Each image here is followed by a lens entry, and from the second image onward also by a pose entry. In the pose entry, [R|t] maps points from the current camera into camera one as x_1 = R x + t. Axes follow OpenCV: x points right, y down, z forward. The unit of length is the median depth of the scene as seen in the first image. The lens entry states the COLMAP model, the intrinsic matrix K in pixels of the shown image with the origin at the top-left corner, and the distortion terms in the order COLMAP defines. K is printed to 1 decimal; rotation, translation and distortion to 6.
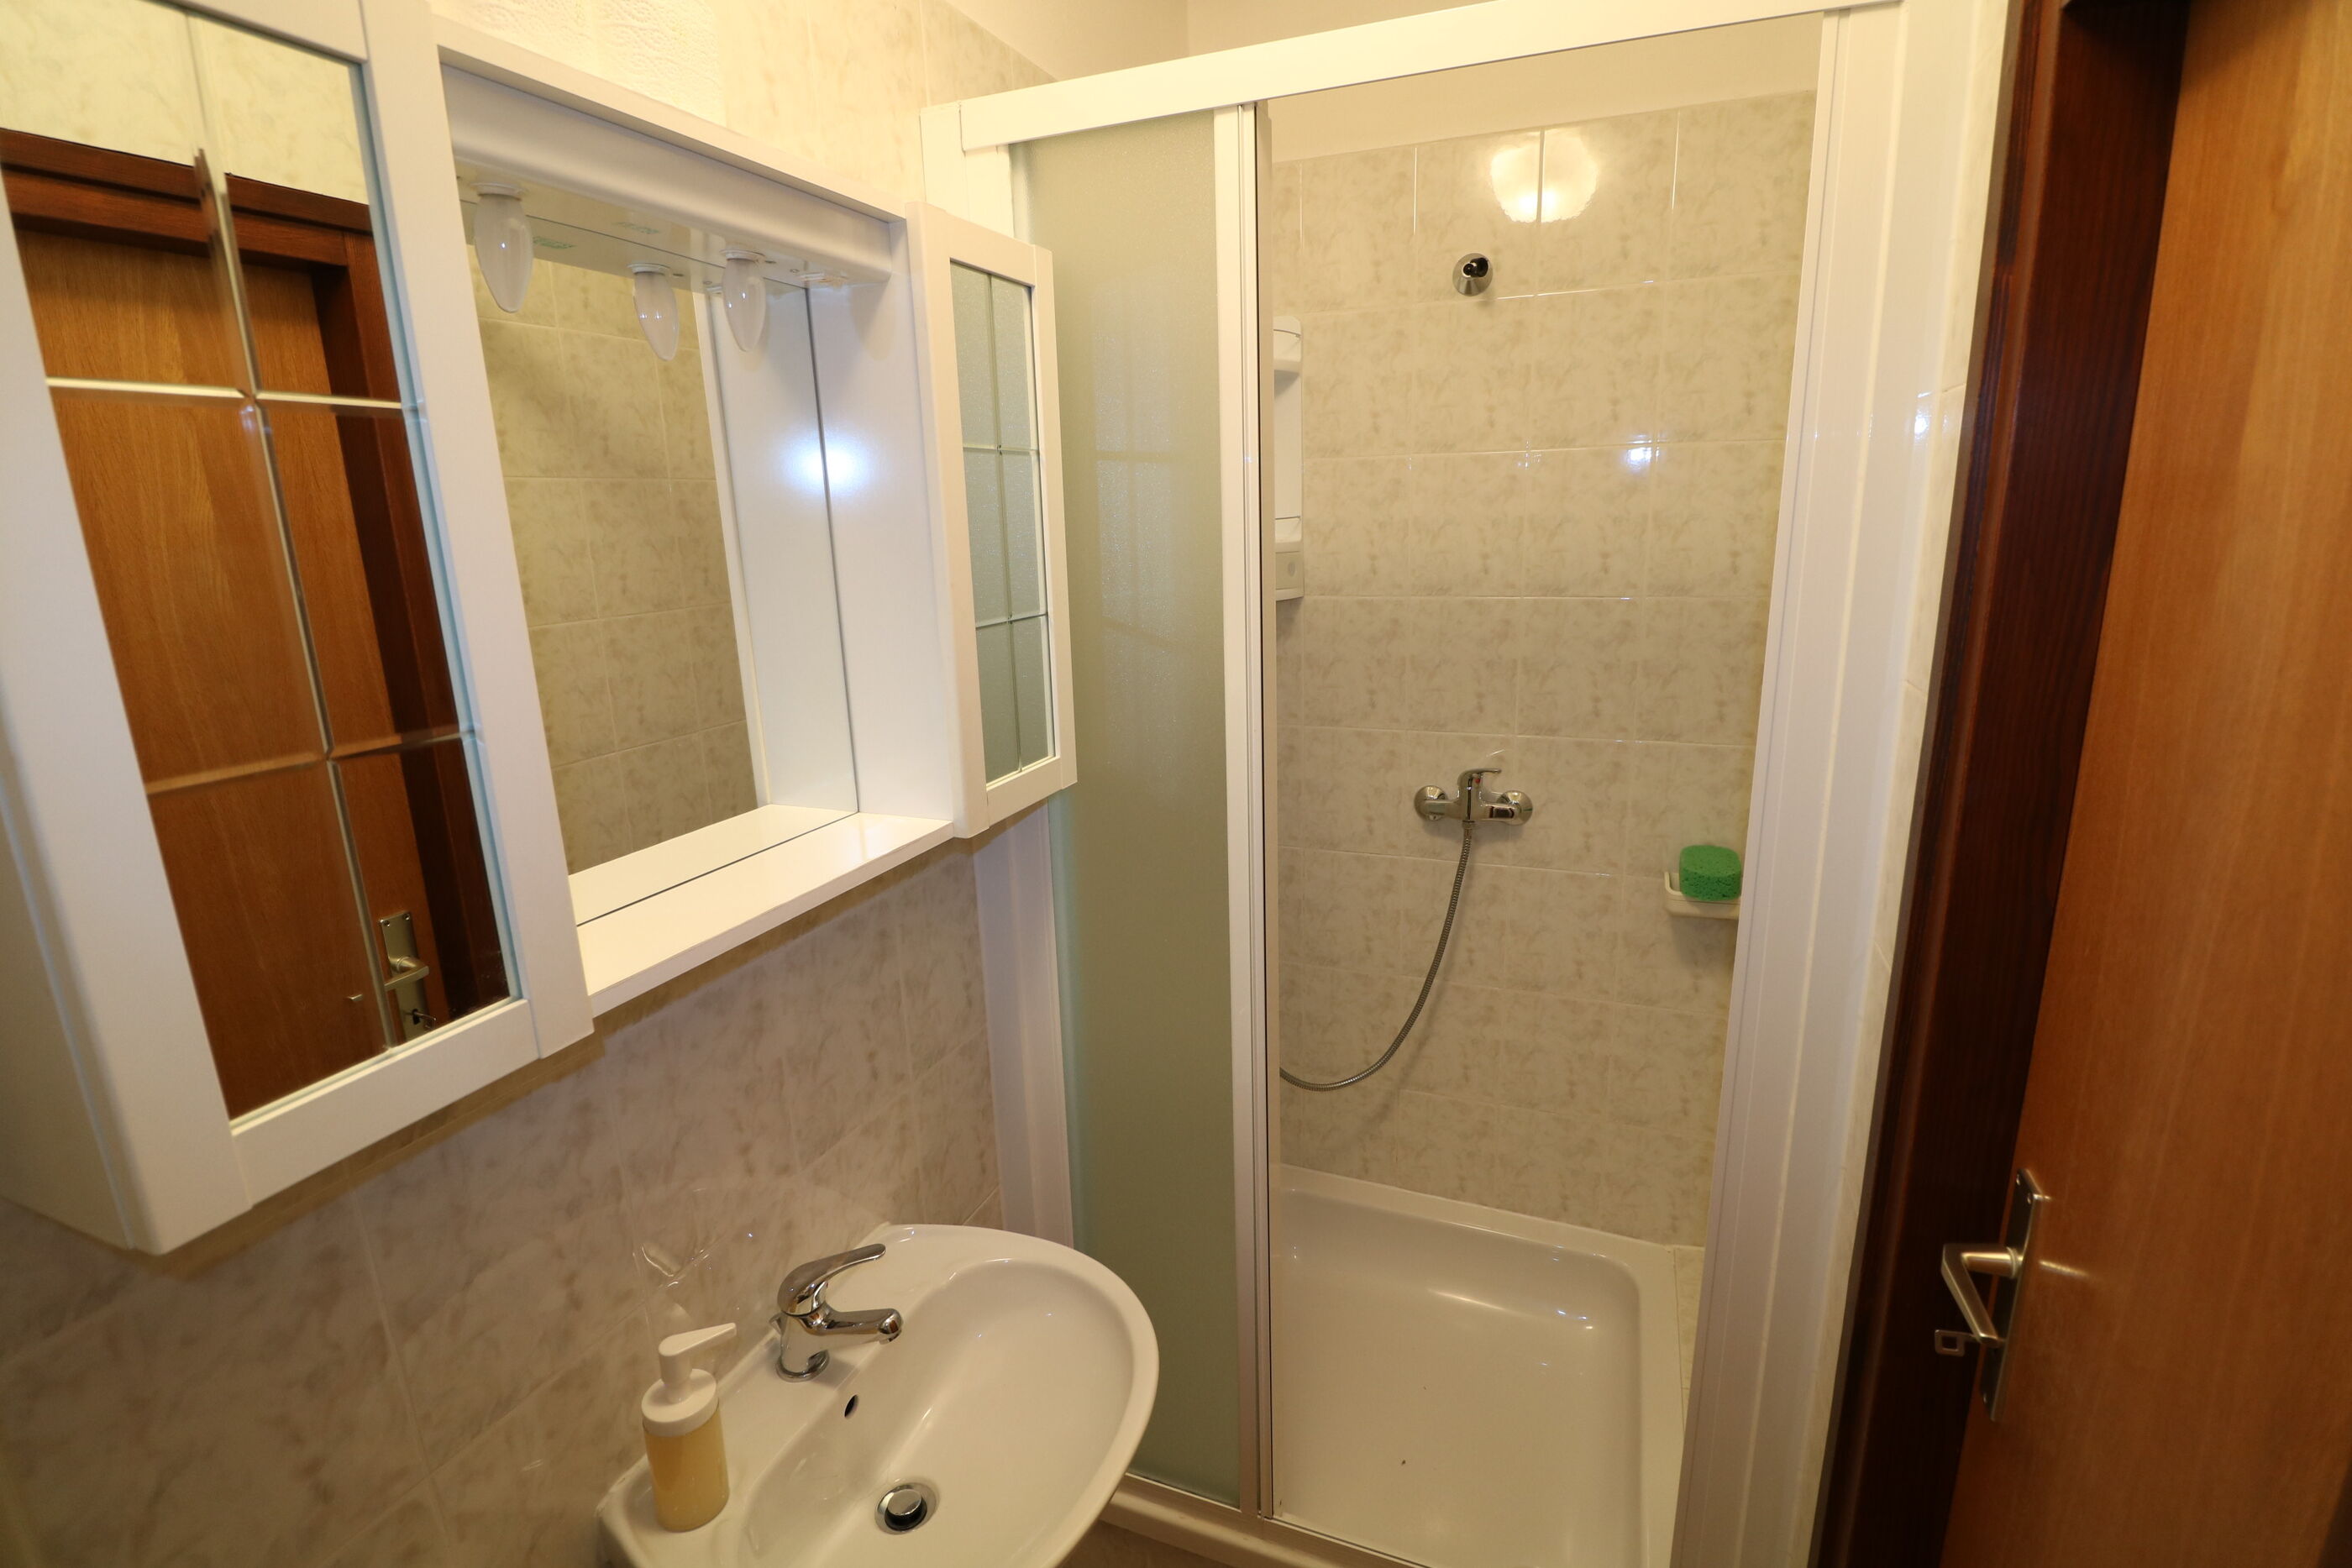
lens RADIAL K [[1103.4, 0, 1172.8], [0, 1103.4, 766.5], [0, 0, 1]] dist [-0.002125, -0.012318]
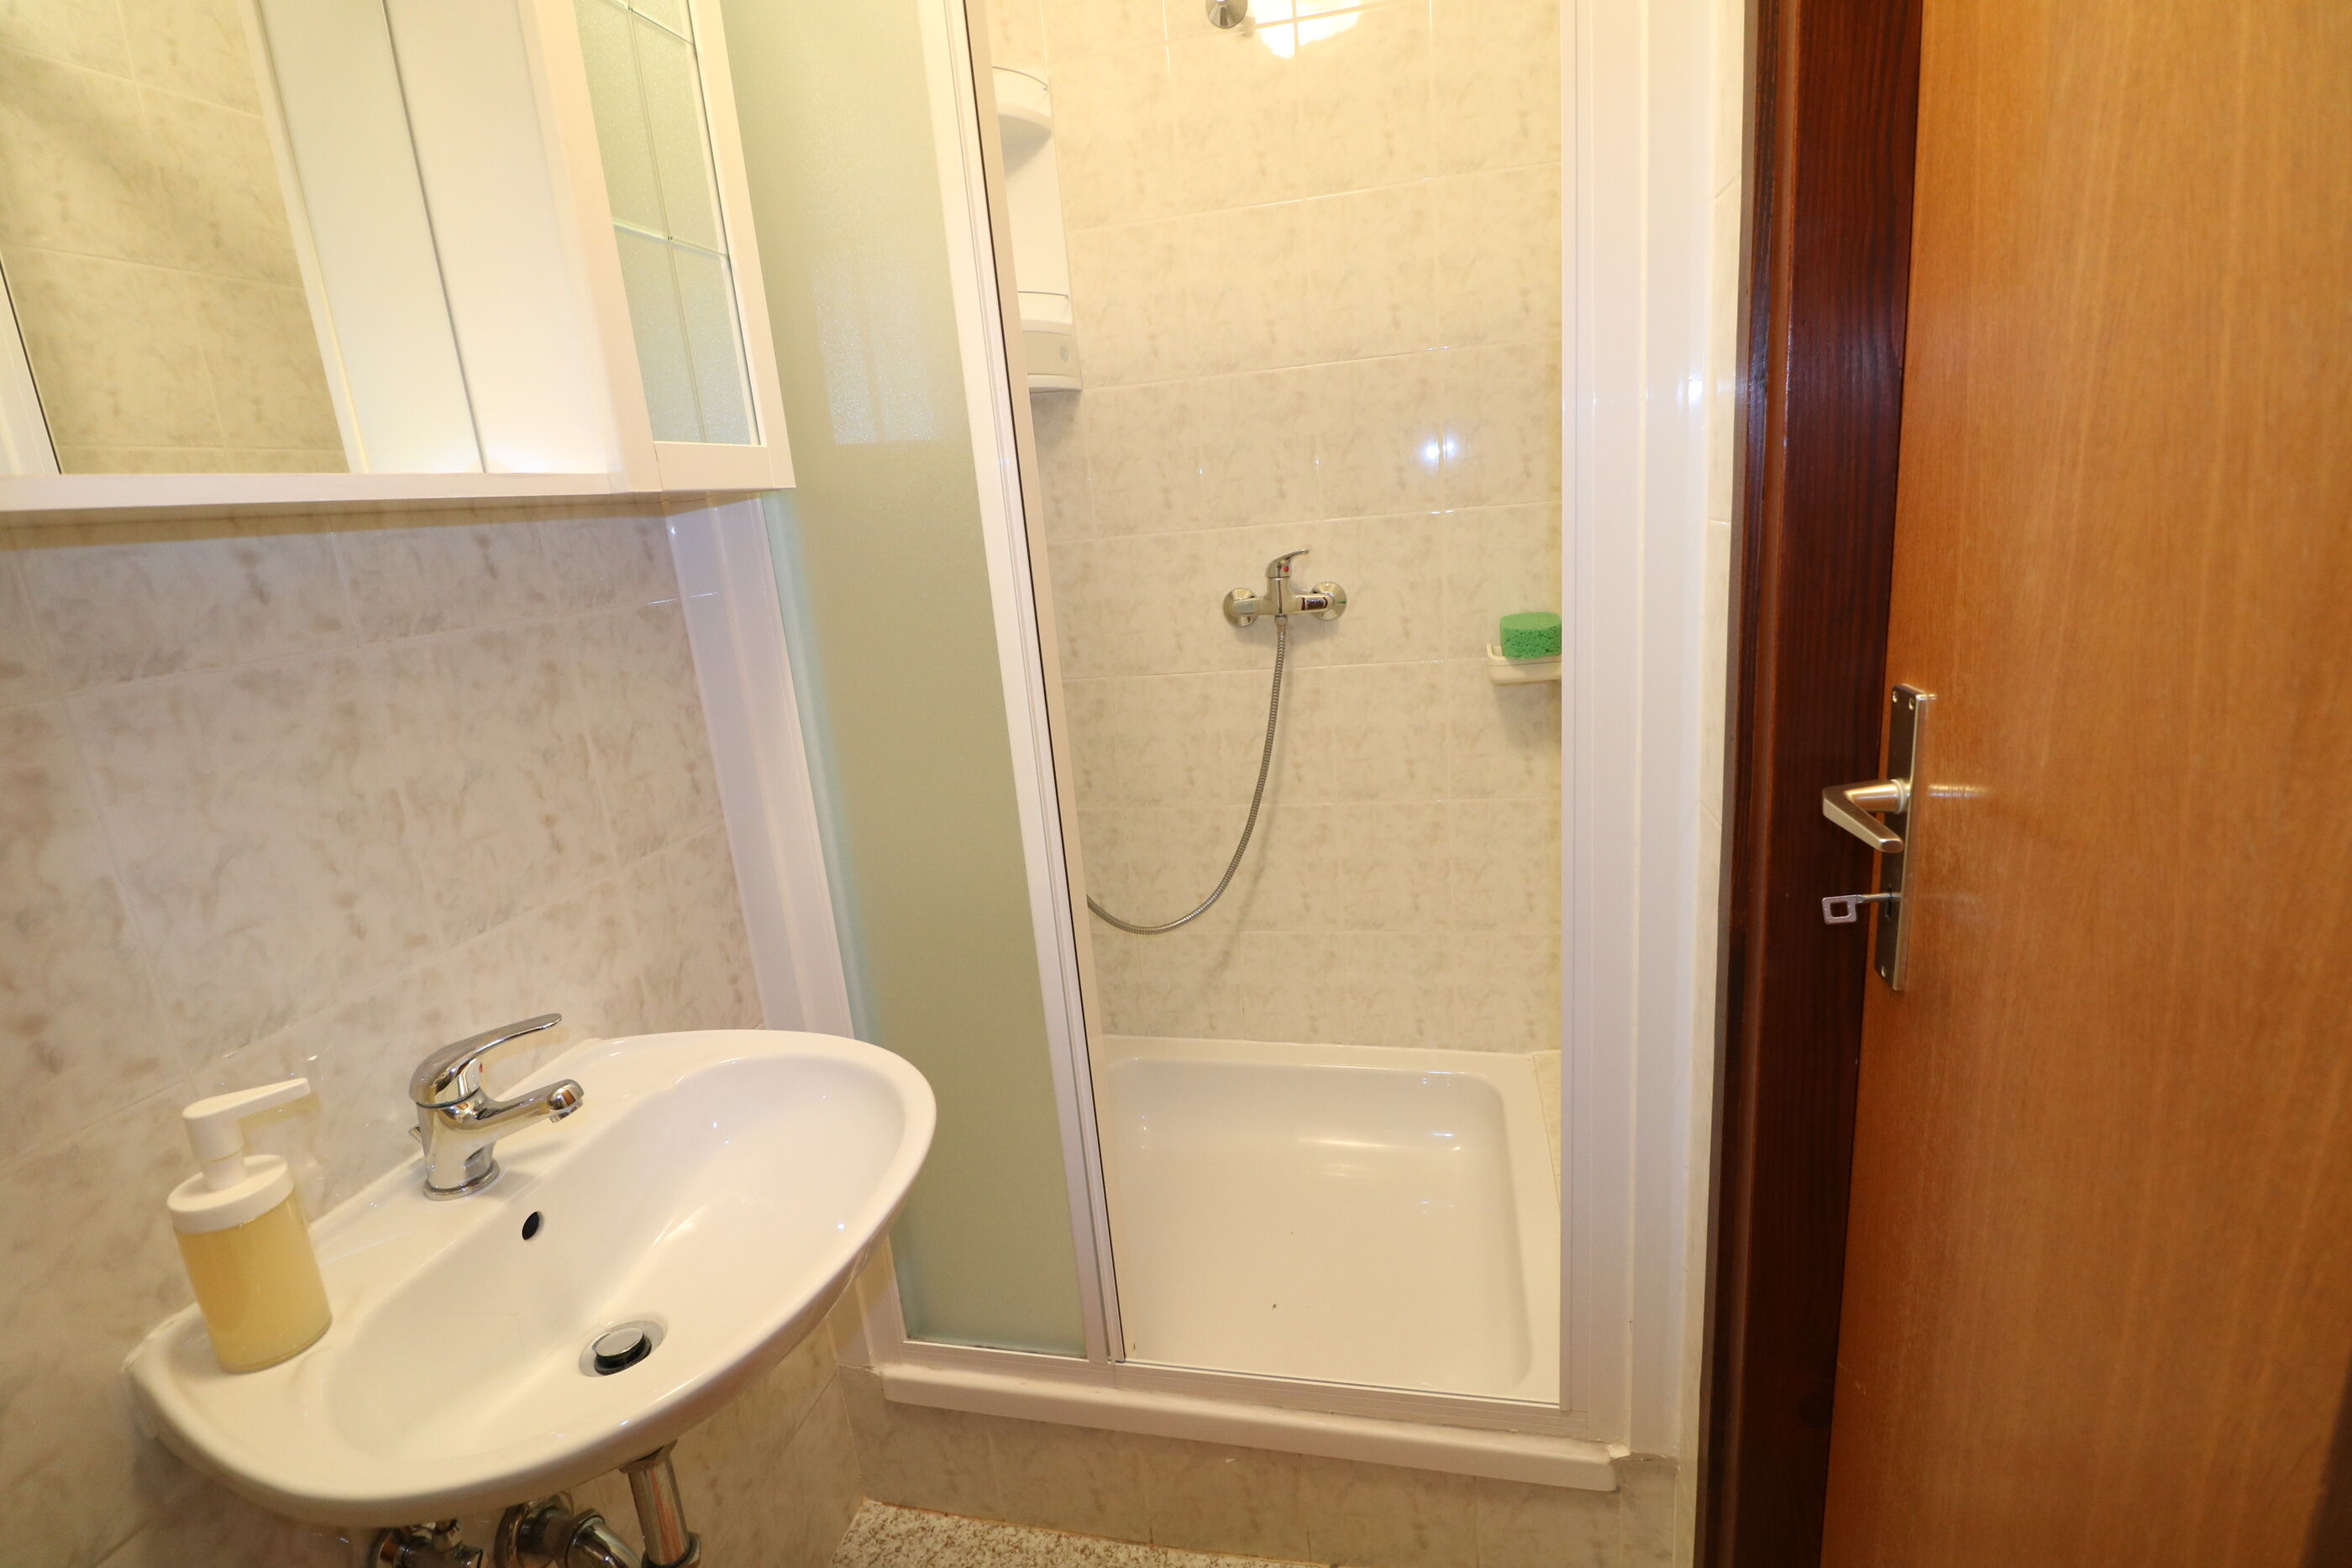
lens RADIAL K [[1103.4, 0, 1172.2], [0, 1103.4, 773.3], [0, 0, 1]] dist [-0.002125, -0.012318]
pose [[0.985892, -0.092922, 0.139222, 0.041651], [0.093003, 0.995648, 0.005936, 0.184519], [-0.139168, 0.007096, 0.990243, 0.108415]]
